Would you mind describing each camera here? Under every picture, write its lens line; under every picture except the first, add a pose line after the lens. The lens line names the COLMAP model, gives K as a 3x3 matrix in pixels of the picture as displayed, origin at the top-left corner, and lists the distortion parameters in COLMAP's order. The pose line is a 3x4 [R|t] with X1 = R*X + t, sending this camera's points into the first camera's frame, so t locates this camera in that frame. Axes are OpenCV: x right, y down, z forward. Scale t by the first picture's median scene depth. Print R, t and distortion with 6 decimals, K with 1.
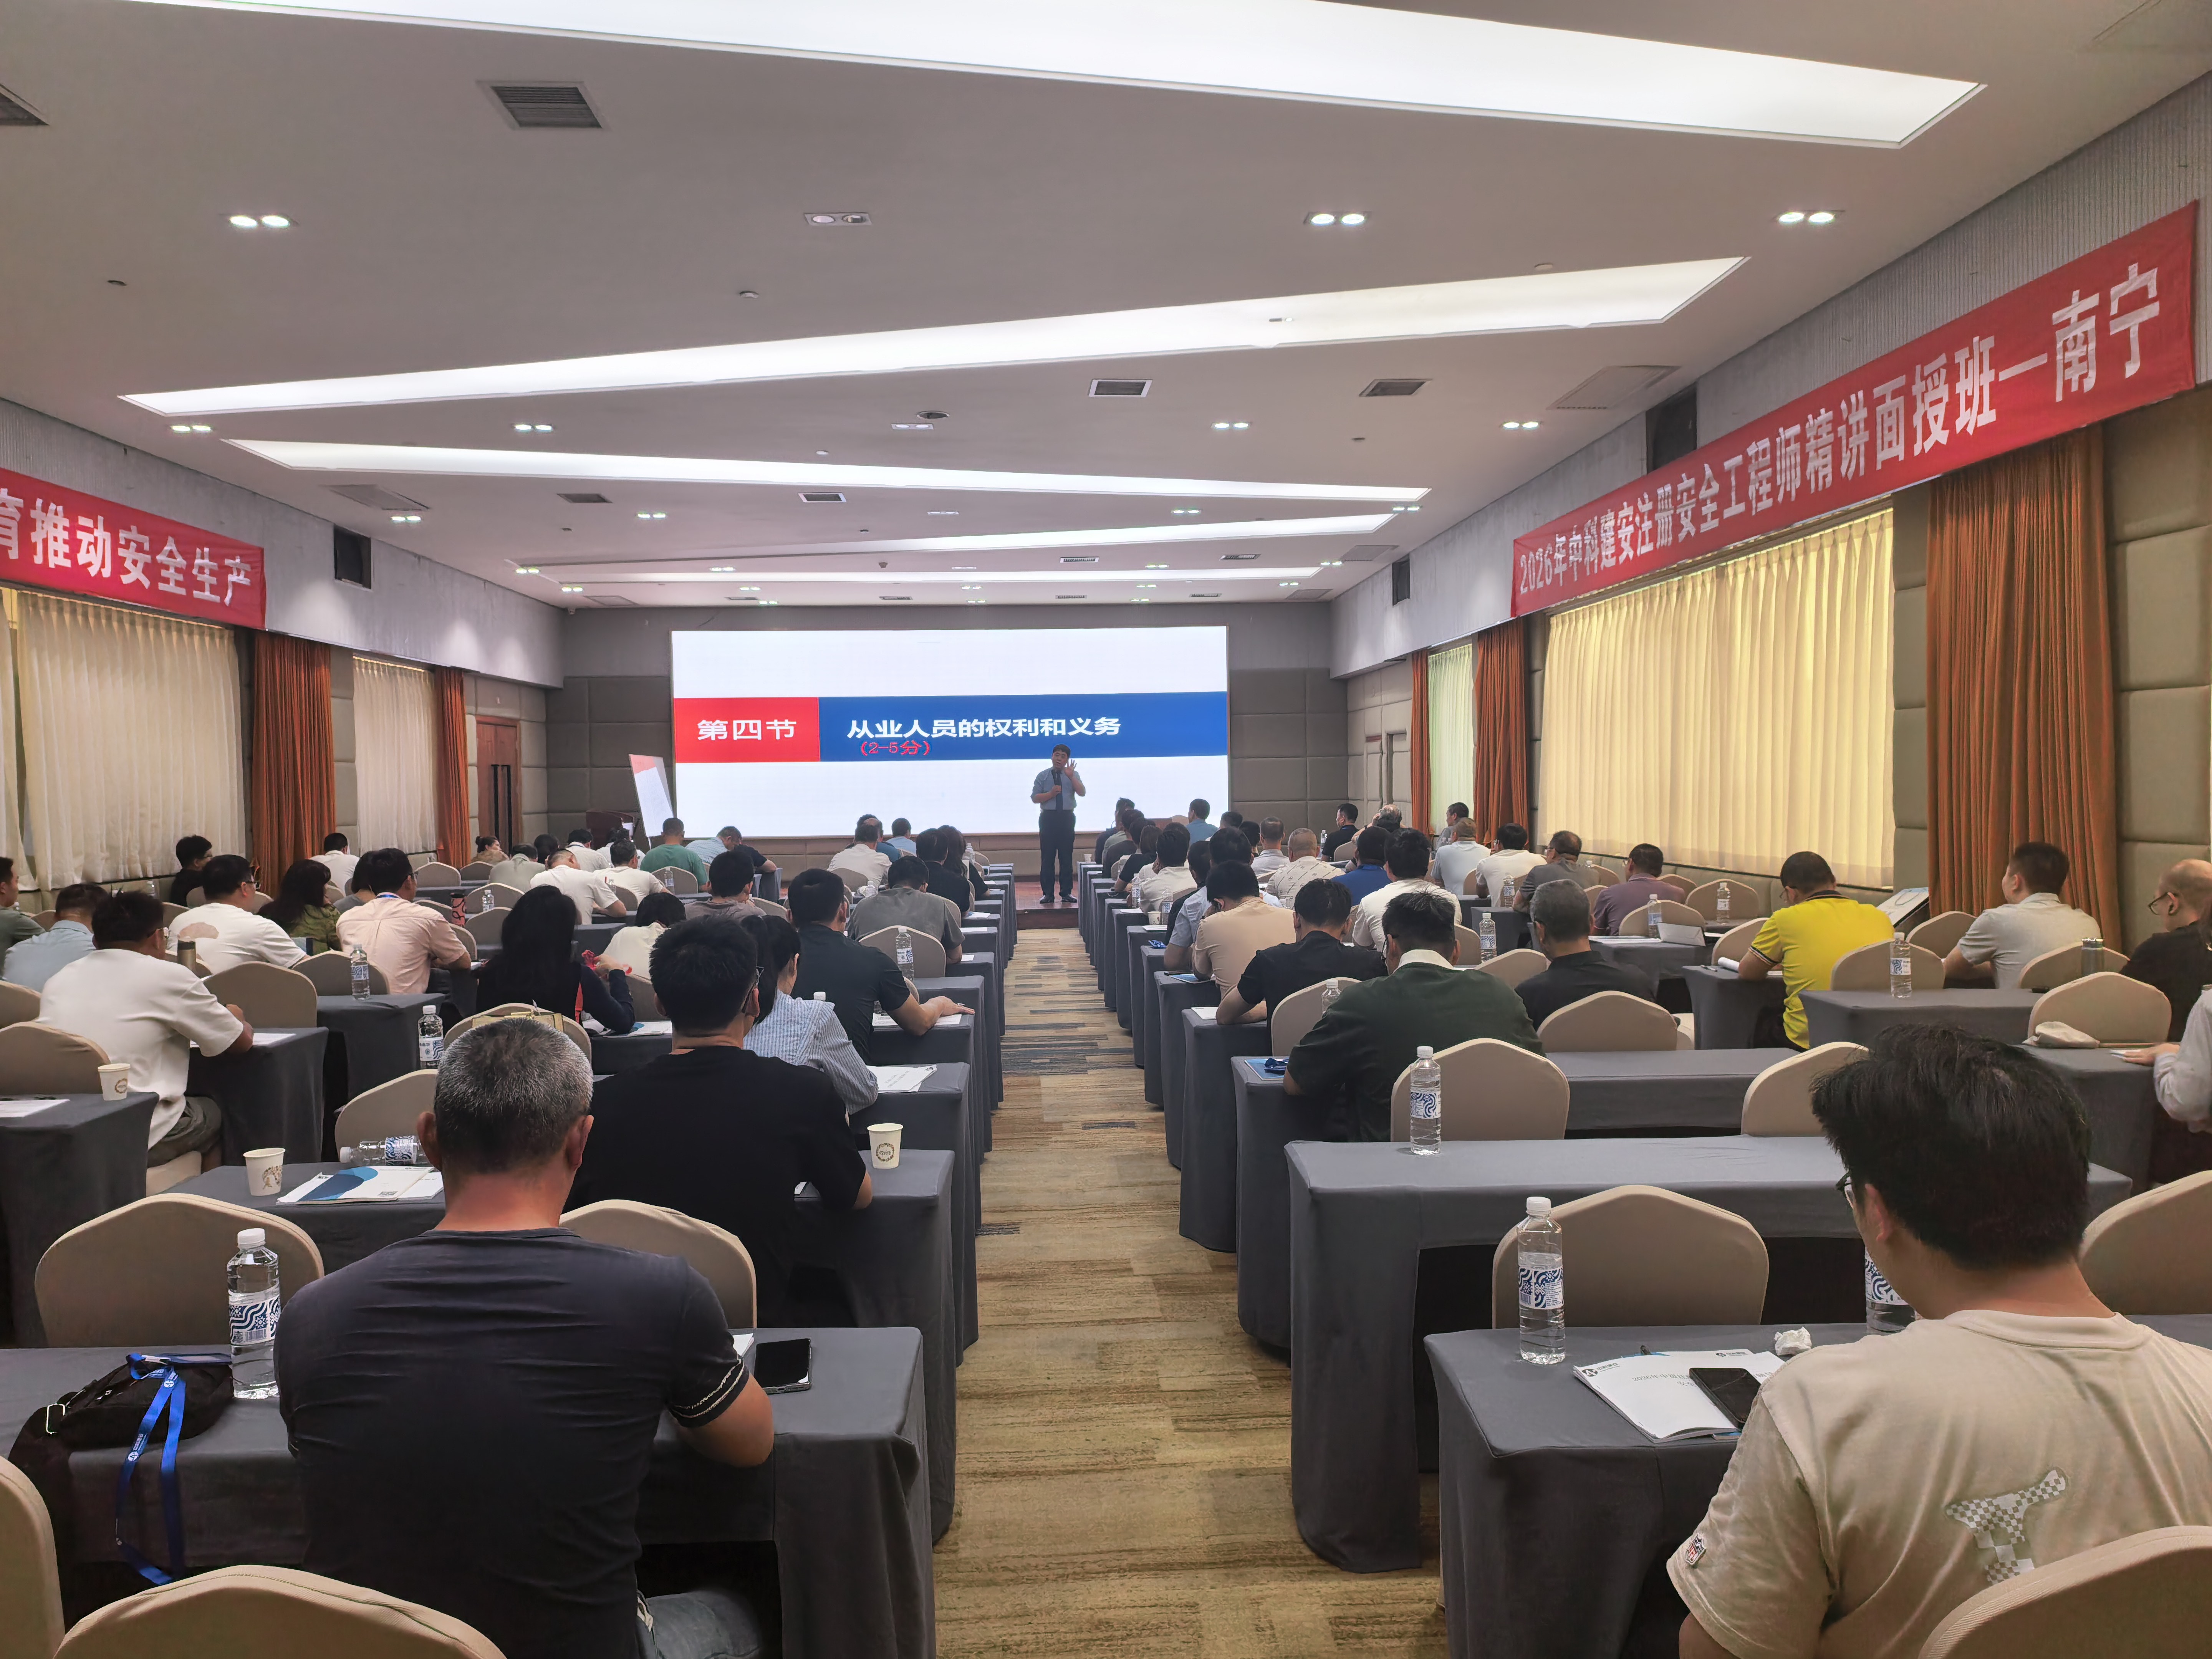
lens RADIAL K [[1584.6, 0, 1107.4], [0, 1584.6, 838.5], [0, 0, 1]] dist [0.023448, -0.020433]
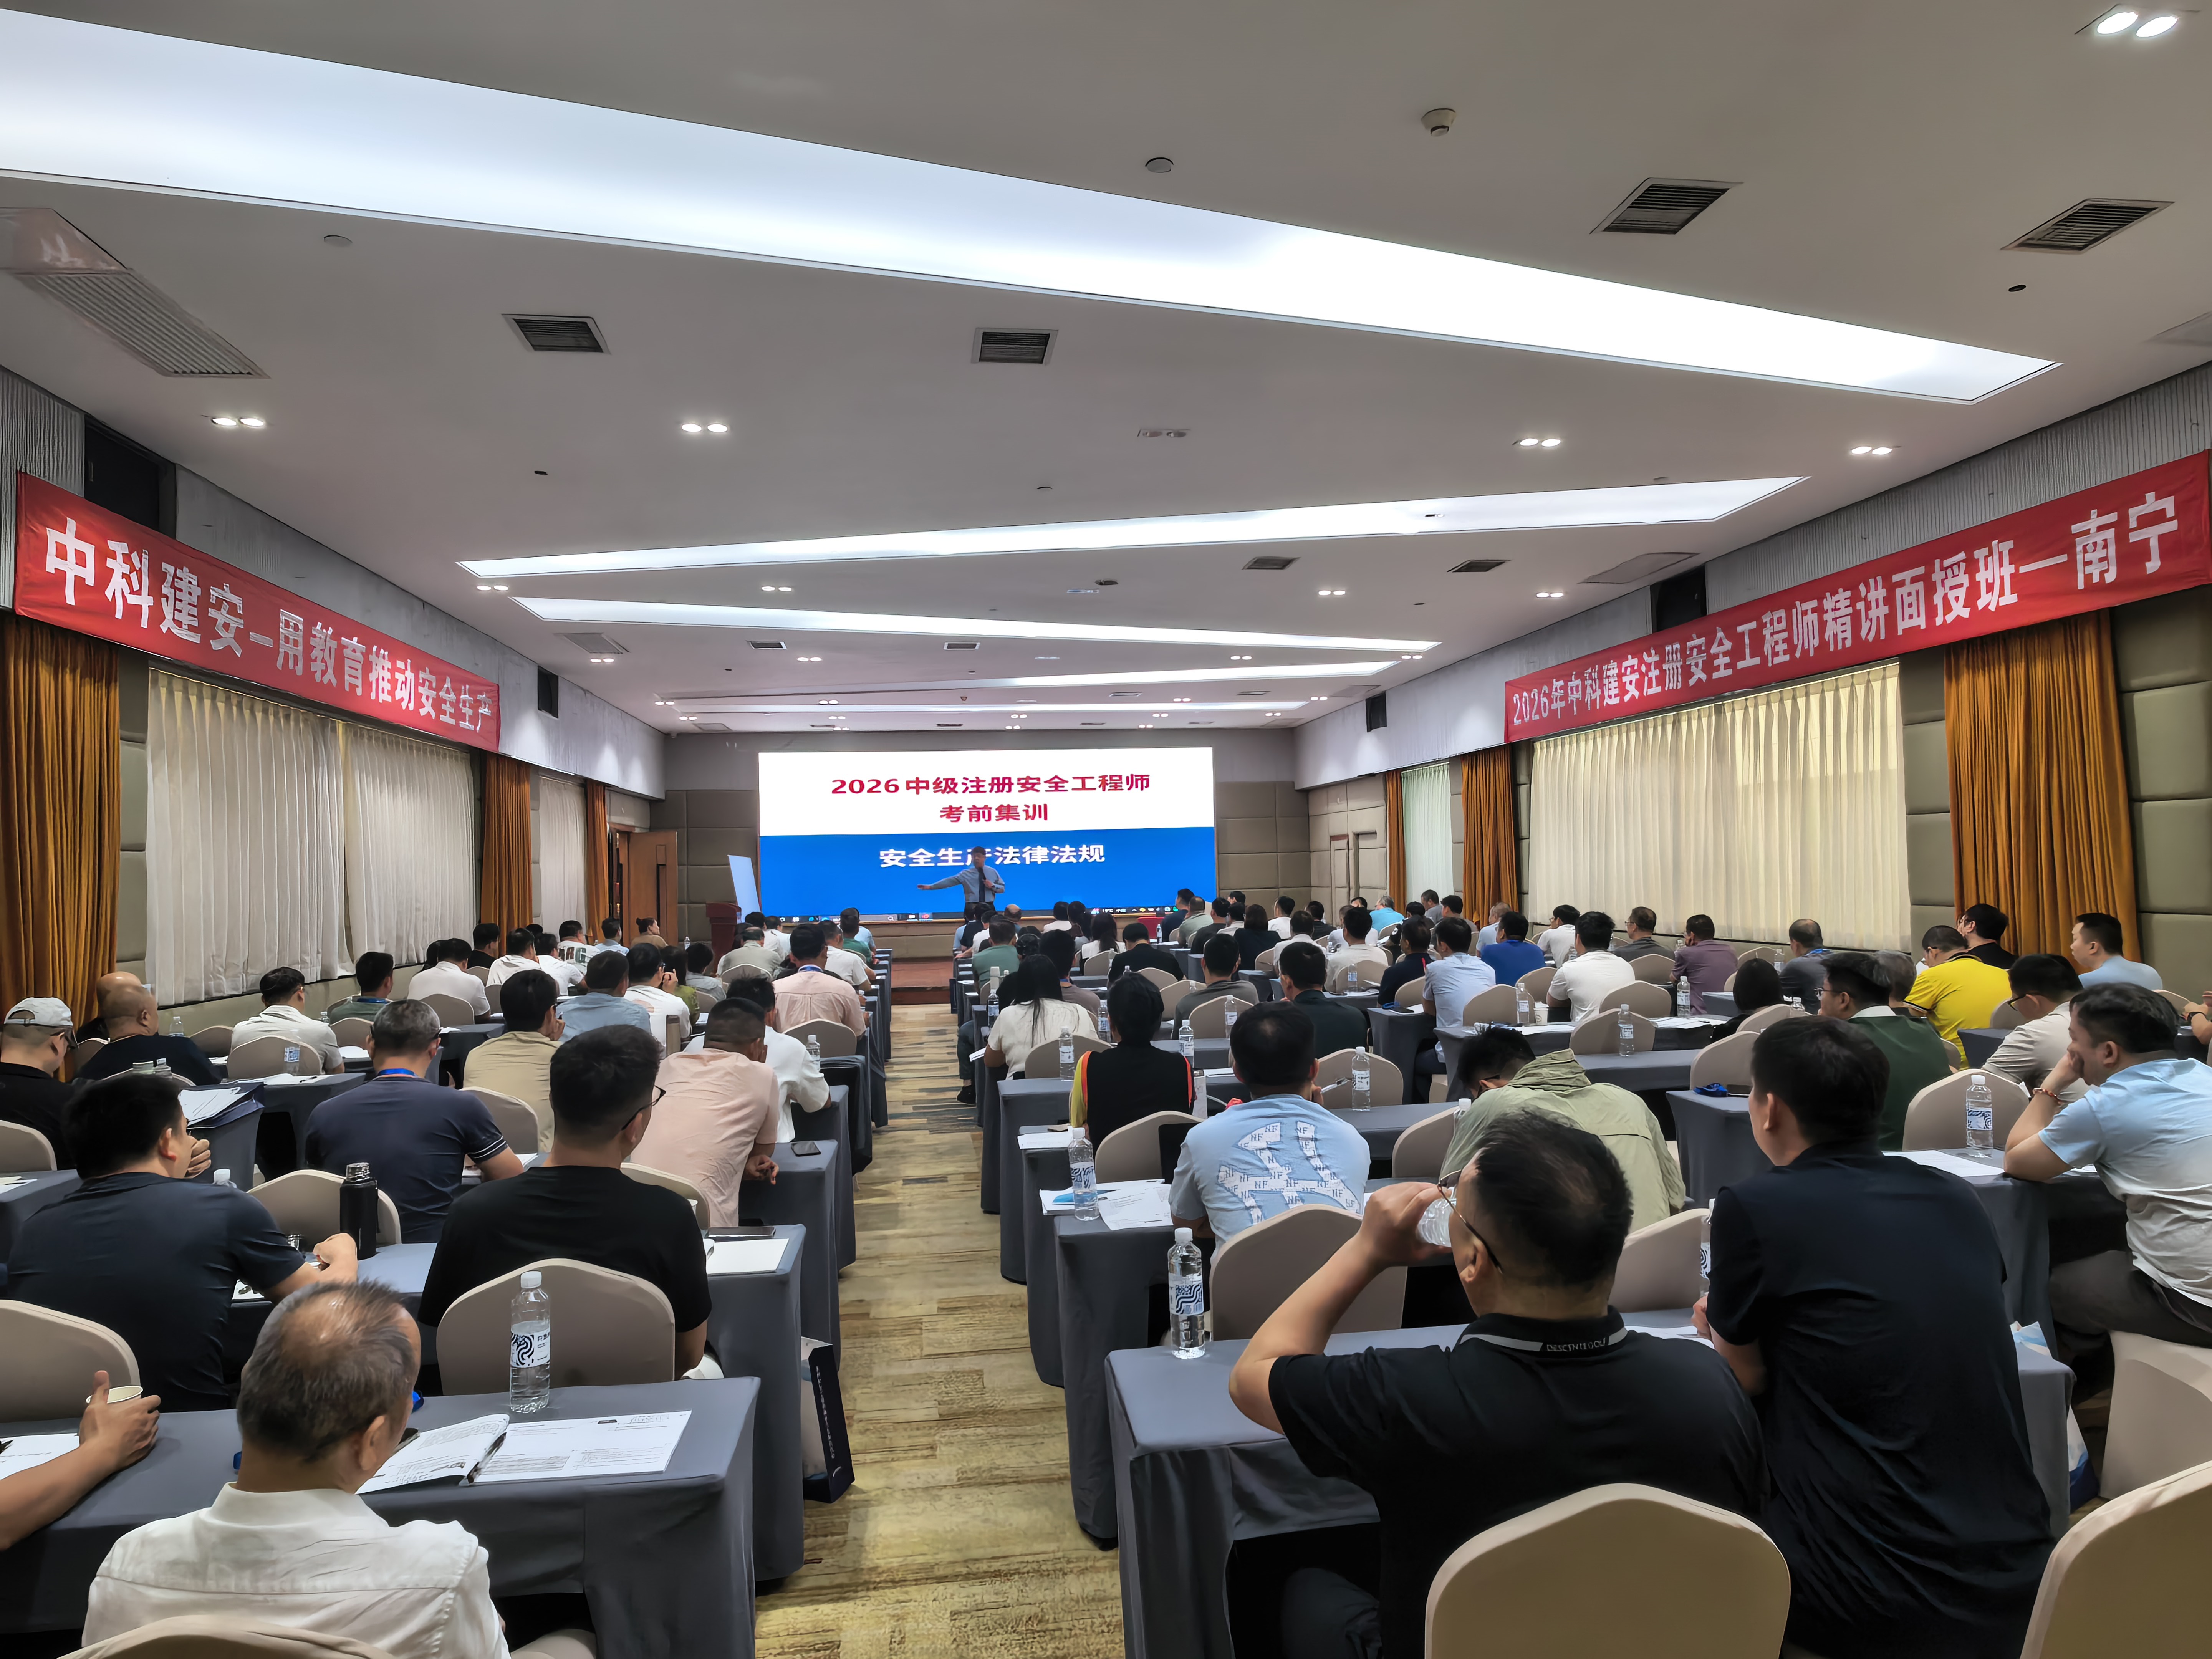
lens RADIAL K [[1306.9, 0, 1106.1], [0, 1306.9, 843.2], [0, 0, 1]] dist [-0.017631, 0.001808]
pose [[0.996291, -0.006159, 0.085824, -0.209919], [0.011196, 0.998234, -0.058339, -0.002125], [-0.085313, 0.059084, 0.994601, -0.007637]]
